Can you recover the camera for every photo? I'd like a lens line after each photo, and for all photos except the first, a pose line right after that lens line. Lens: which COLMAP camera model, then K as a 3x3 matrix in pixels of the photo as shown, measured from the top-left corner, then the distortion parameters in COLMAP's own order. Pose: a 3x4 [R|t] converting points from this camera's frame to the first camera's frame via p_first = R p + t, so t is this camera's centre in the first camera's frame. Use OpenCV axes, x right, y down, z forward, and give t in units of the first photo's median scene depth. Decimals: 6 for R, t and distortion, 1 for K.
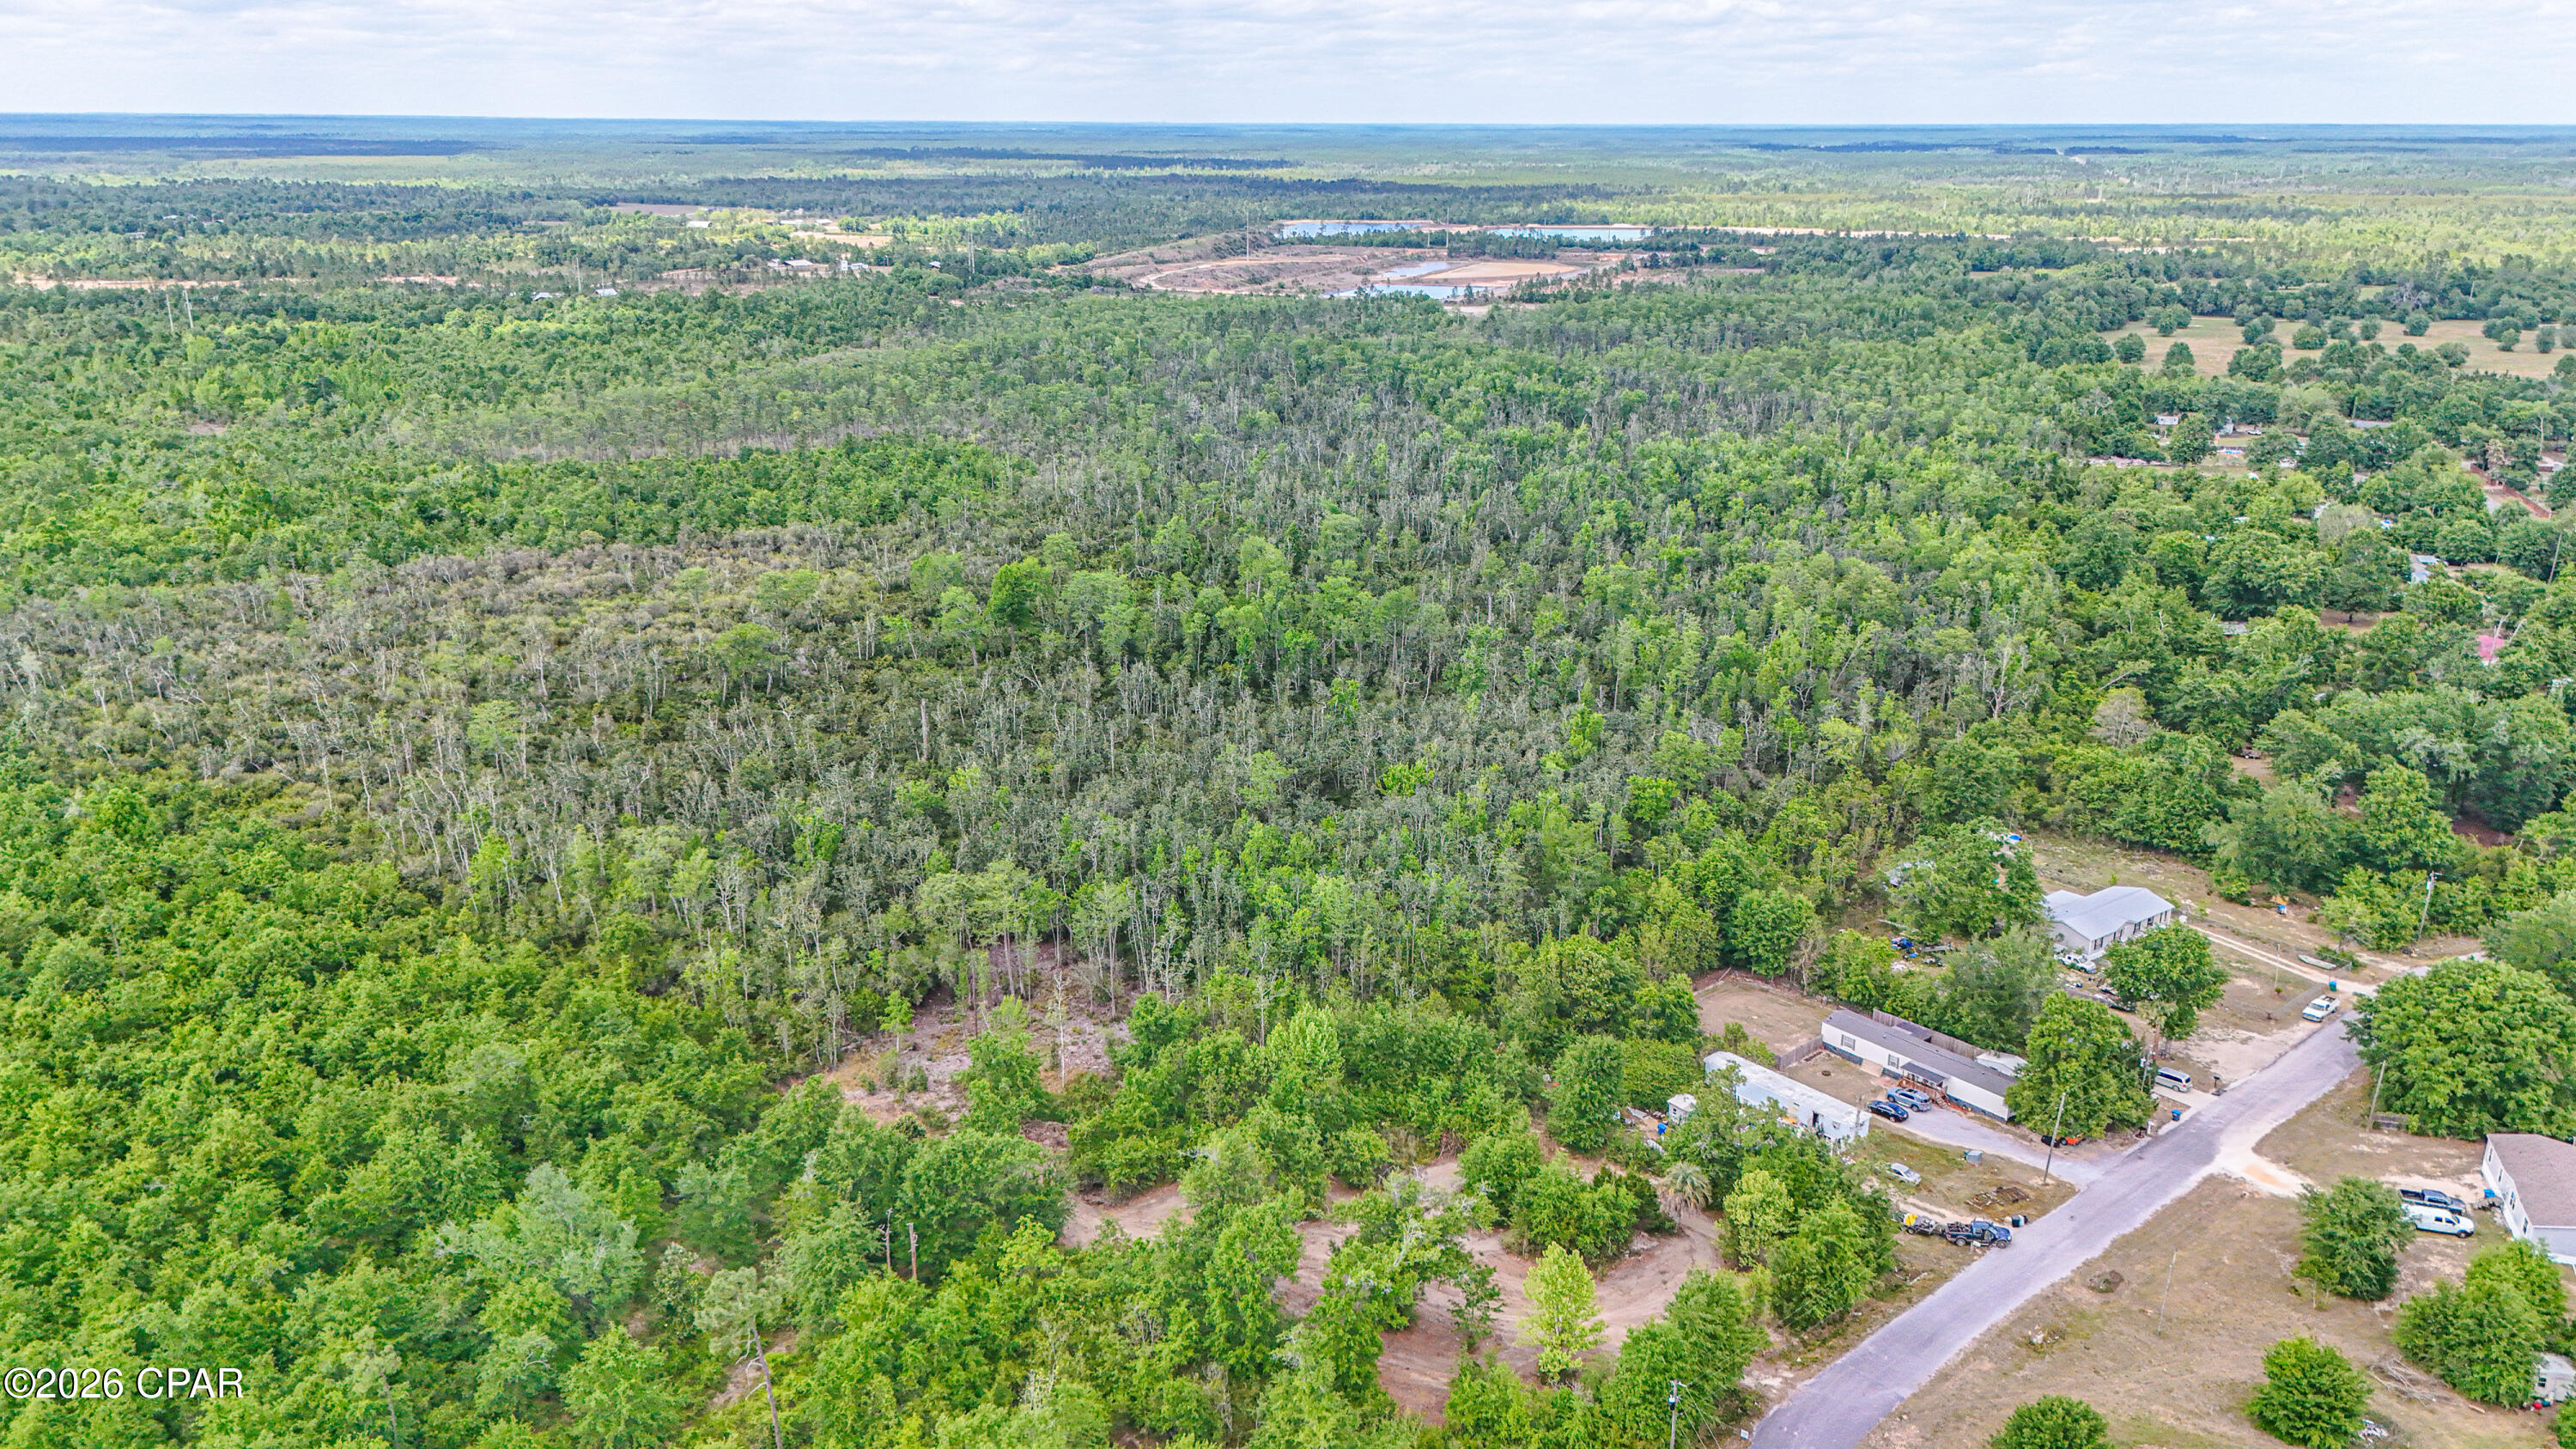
lens RADIAL K [[1904.1, 0, 1284.7], [0, 1904.1, 717.2], [0, 0, 1]] dist [0.069589, -0.064251]
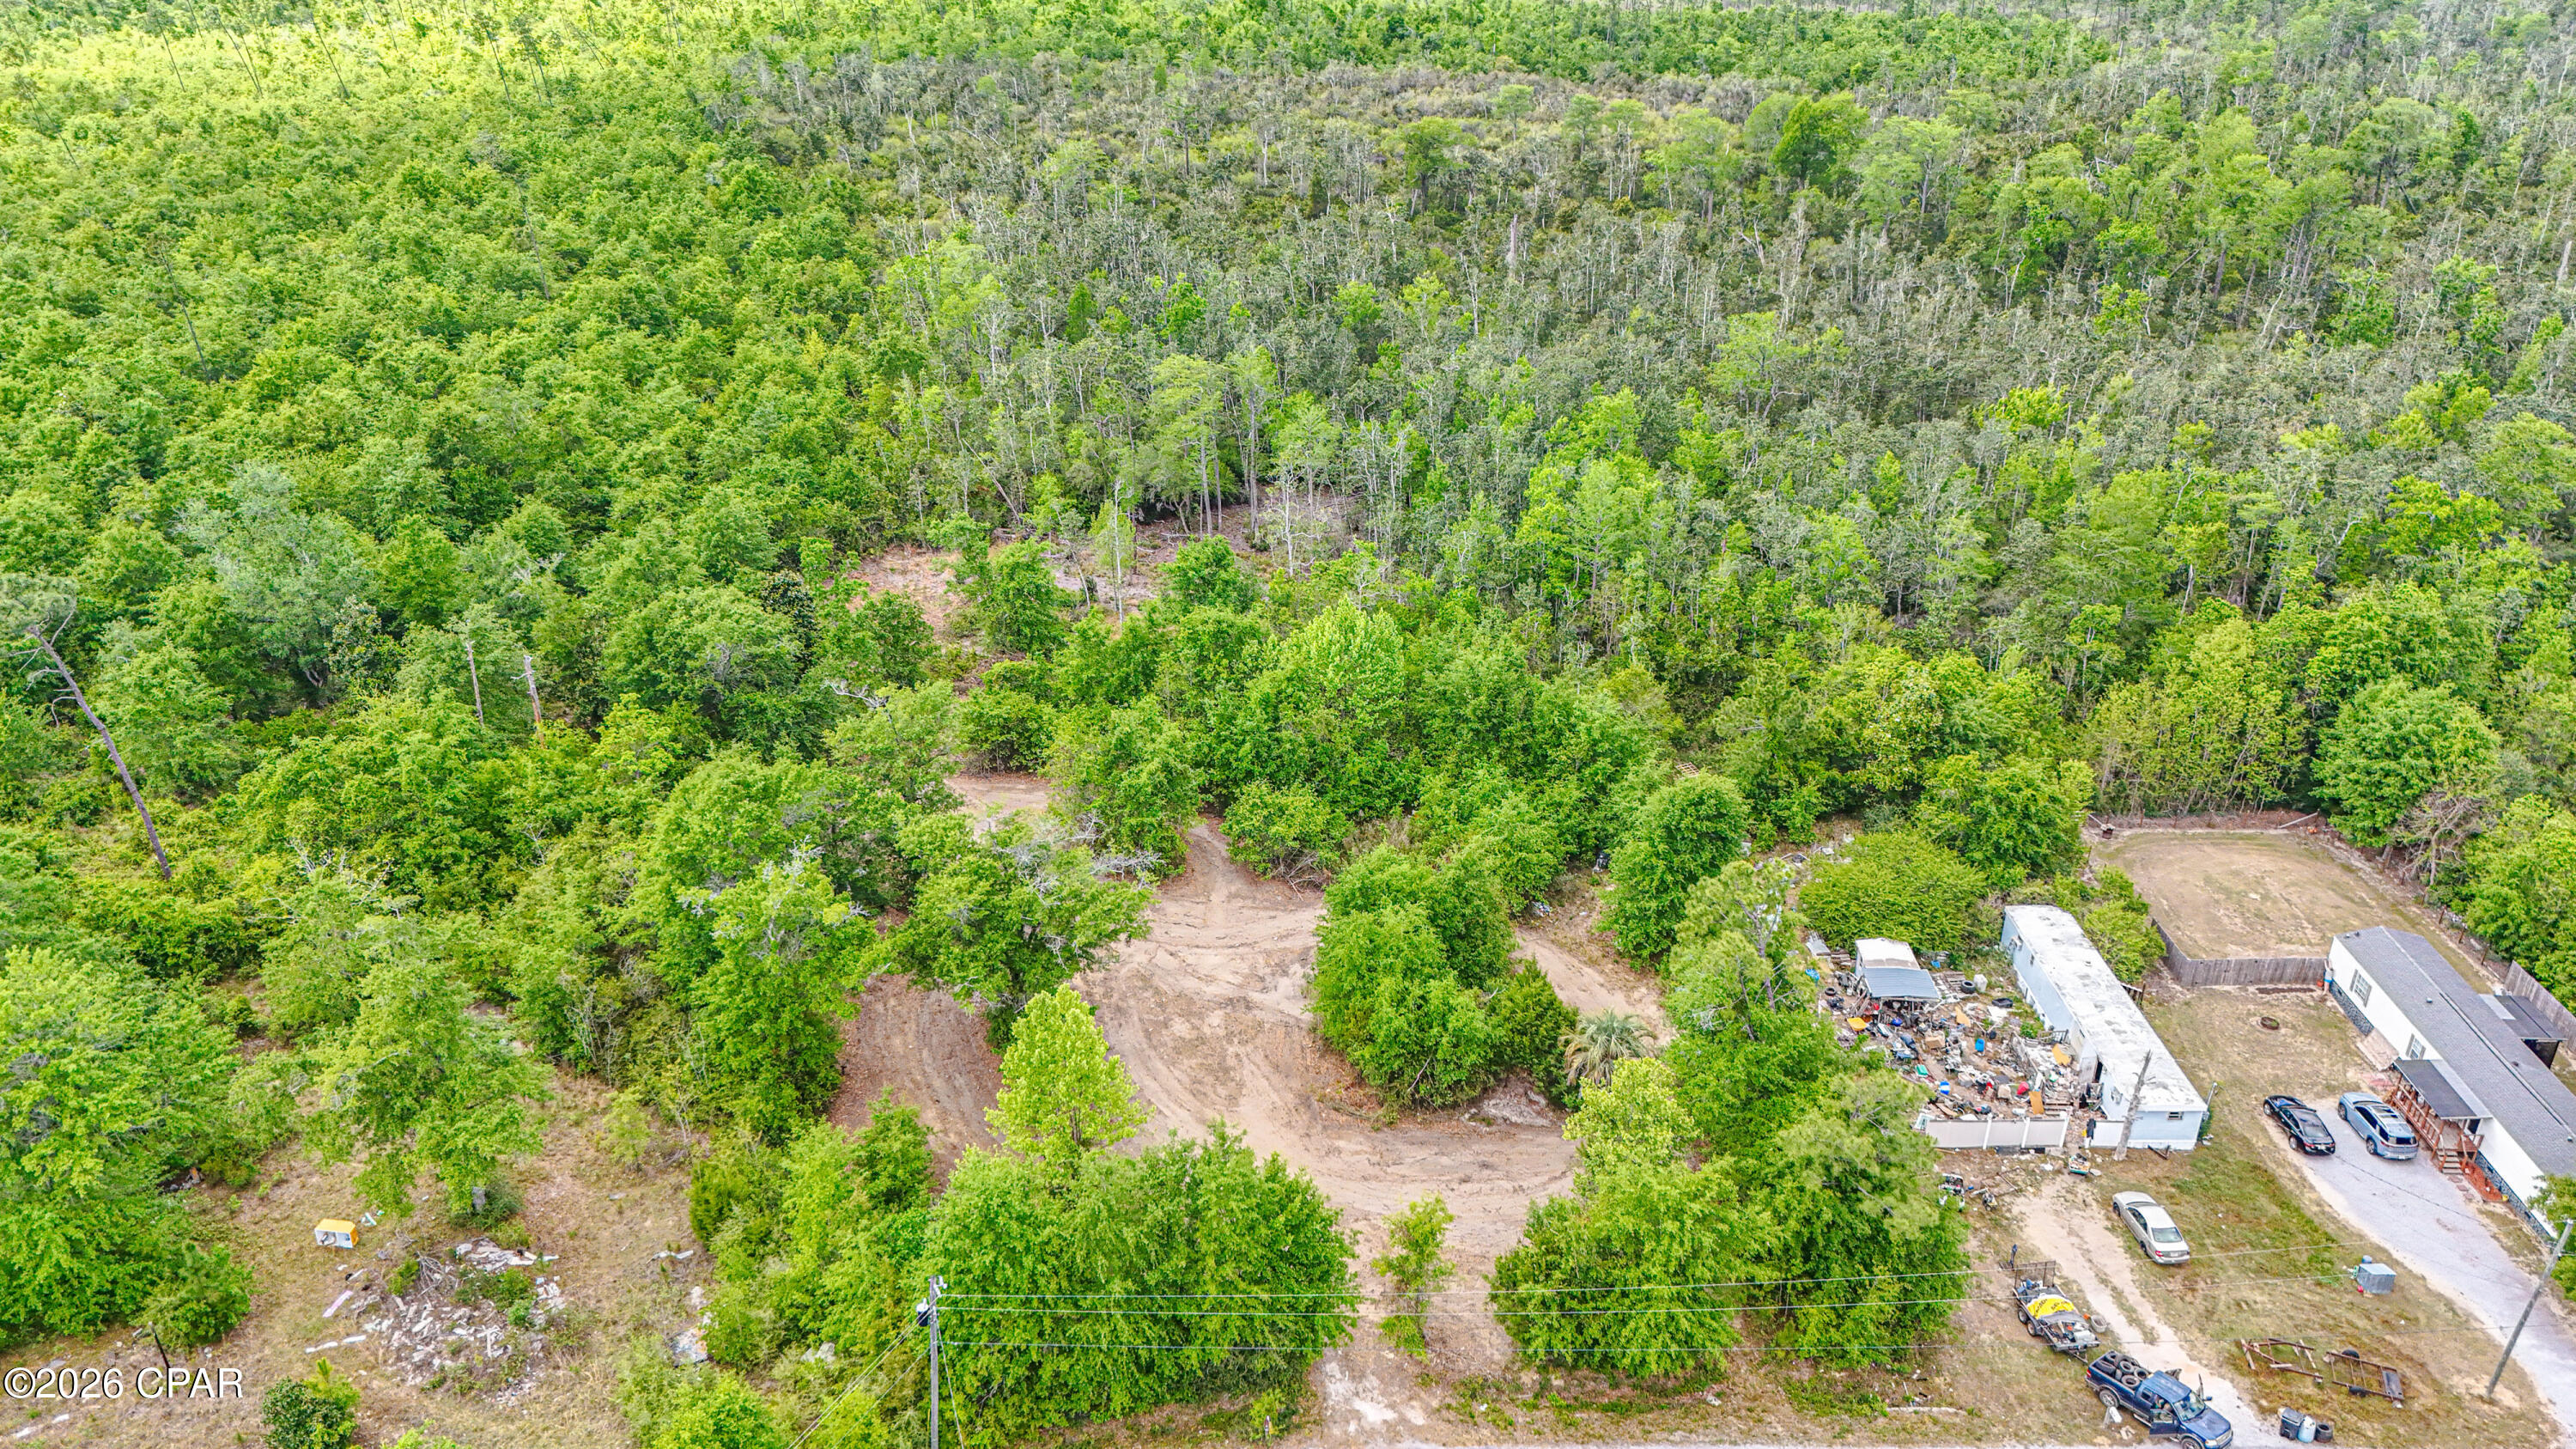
lens RADIAL K [[1904.1, 0, 1282.9], [0, 1904.1, 710.1], [0, 0, 1]] dist [0.069589, -0.064251]
pose [[0.760481, 0.285474, -0.583244, 0.266422], [-0.194614, 0.957093, 0.214704, 0.036634], [0.619511, -0.049771, 0.783408, 0.334774]]
